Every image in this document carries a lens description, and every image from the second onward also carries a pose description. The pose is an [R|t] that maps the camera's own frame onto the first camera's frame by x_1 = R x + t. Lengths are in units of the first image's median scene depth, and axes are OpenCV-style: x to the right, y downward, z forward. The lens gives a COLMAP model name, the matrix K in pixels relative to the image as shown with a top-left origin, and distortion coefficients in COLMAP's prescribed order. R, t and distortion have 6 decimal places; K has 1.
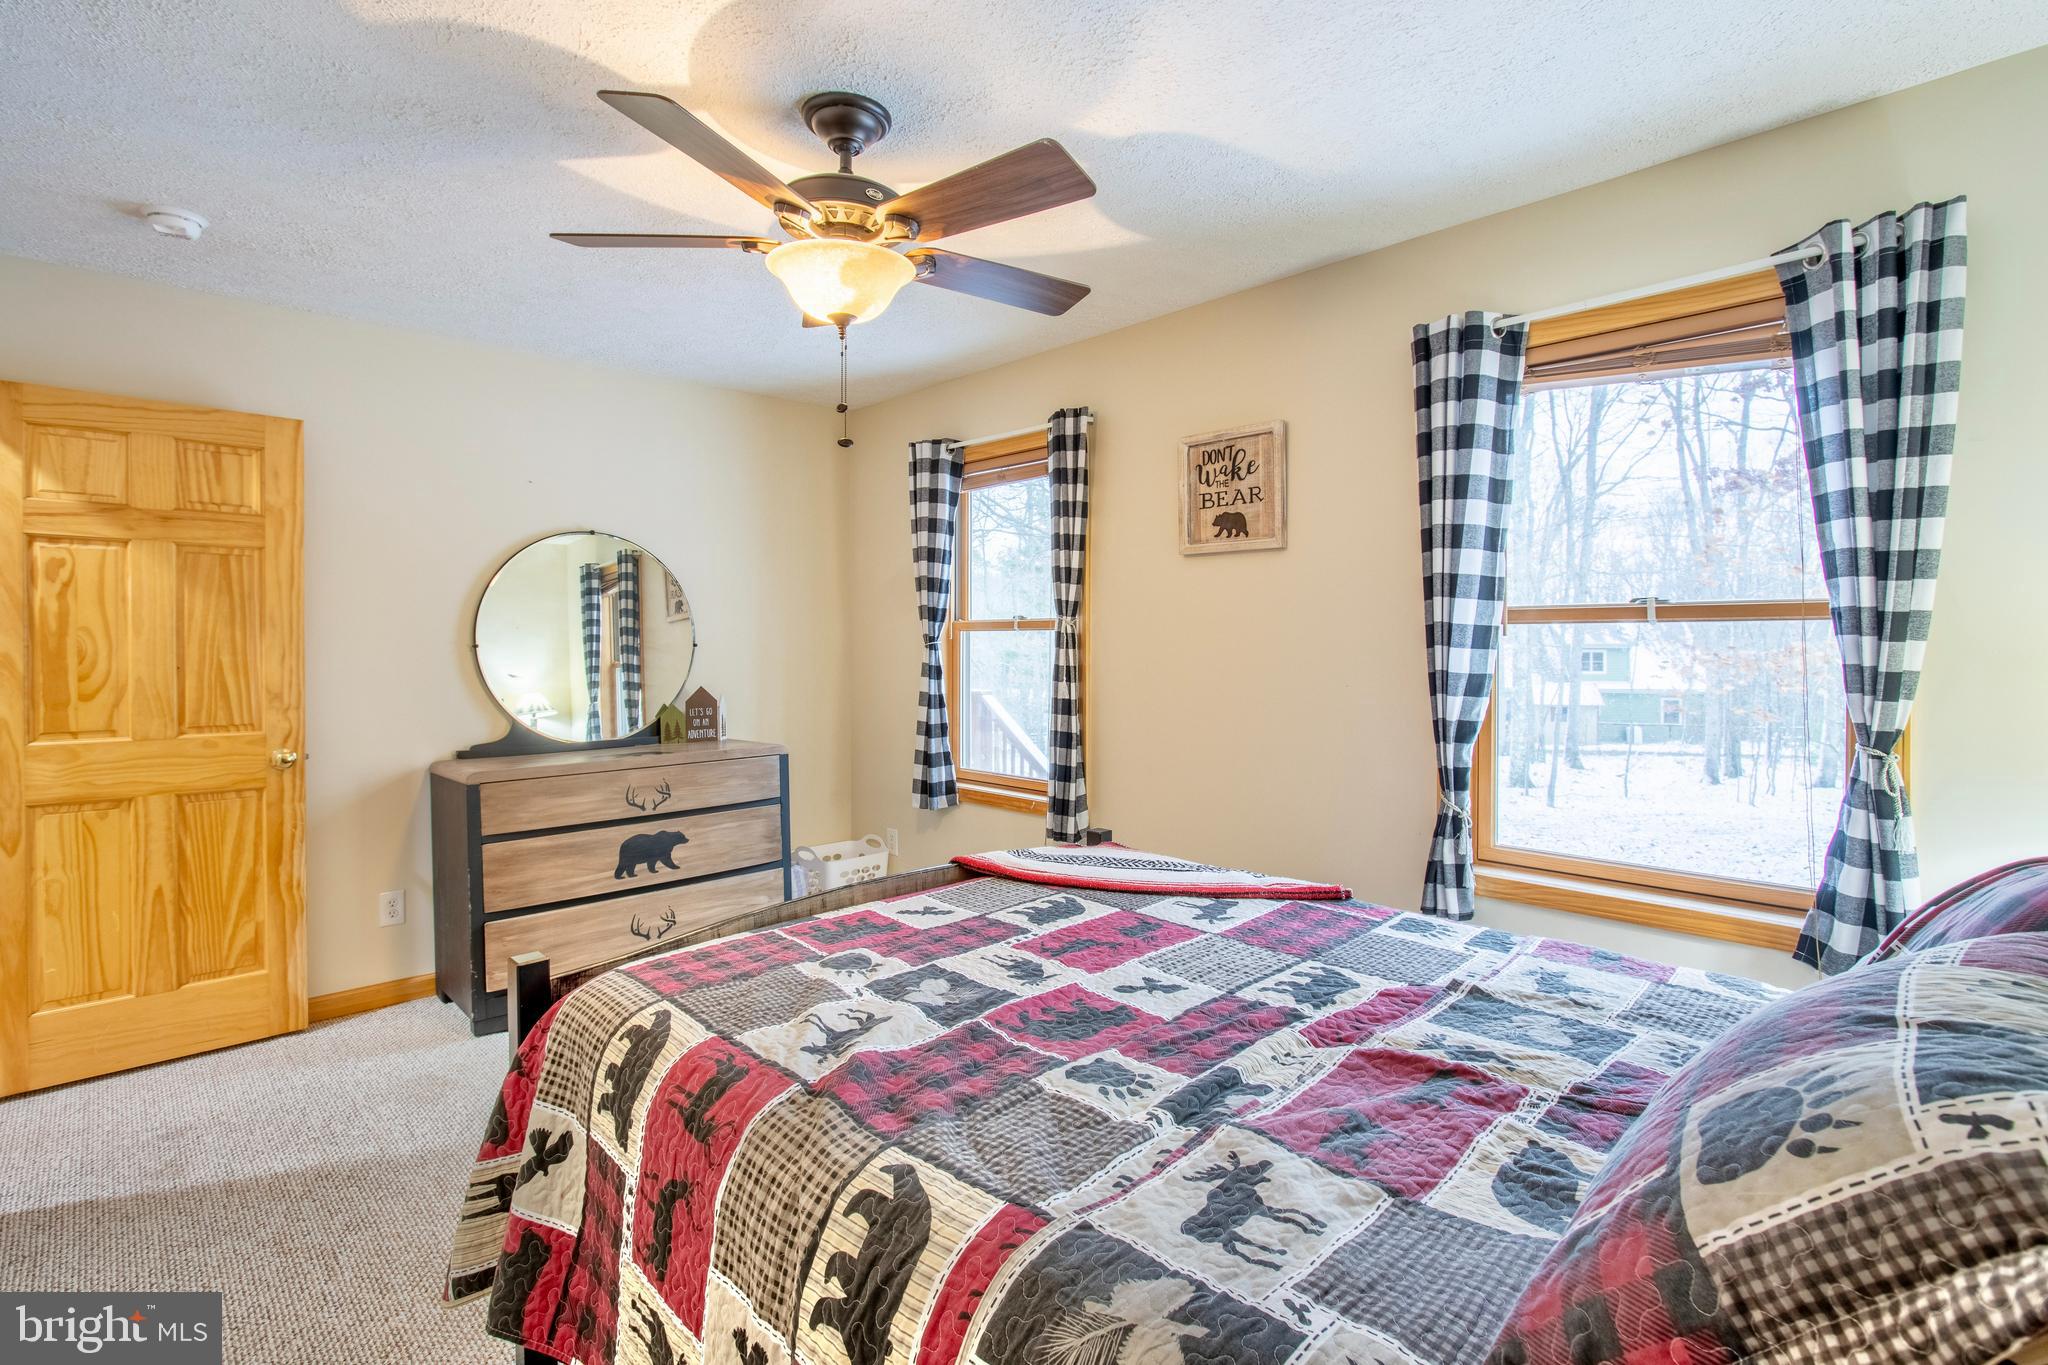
lens RADIAL K [[956.6, 0, 1018.3], [0, 956.6, 665.1], [0, 0, 1]] dist [-0.020610, 0.003704]
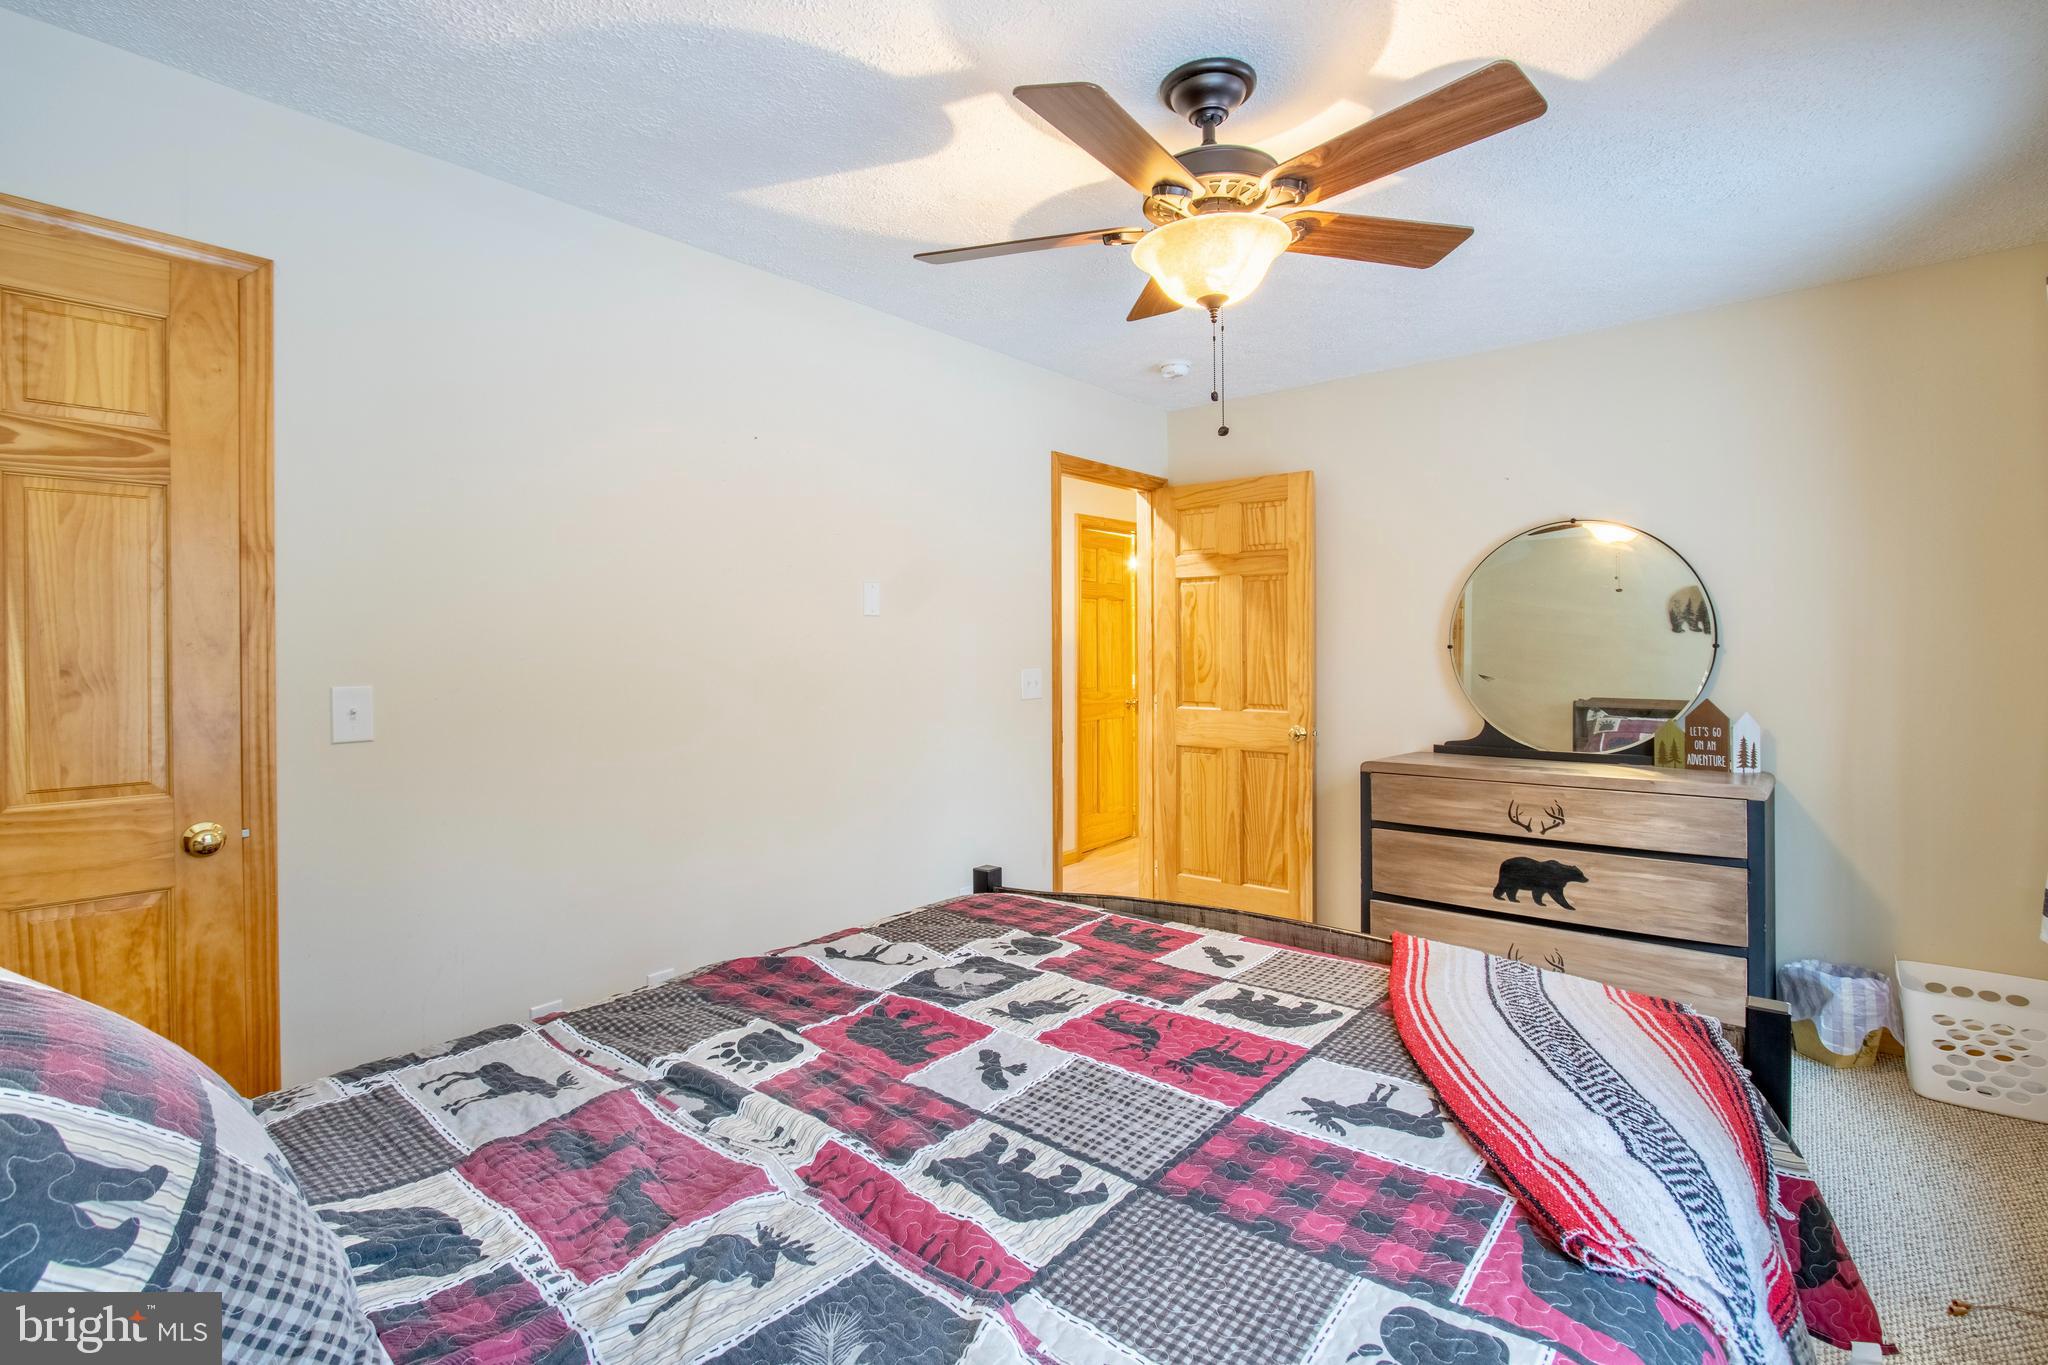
lens RADIAL K [[956.6, 0, 1021.1], [0, 956.6, 674.6], [0, 0, 1]] dist [-0.020610, 0.003704]
pose [[0.102124, 0.030012, -0.994319, 0.560975], [-0.016937, 0.999452, 0.028427, -0.014990], [0.994627, 0.013938, 0.102576, 0.552723]]
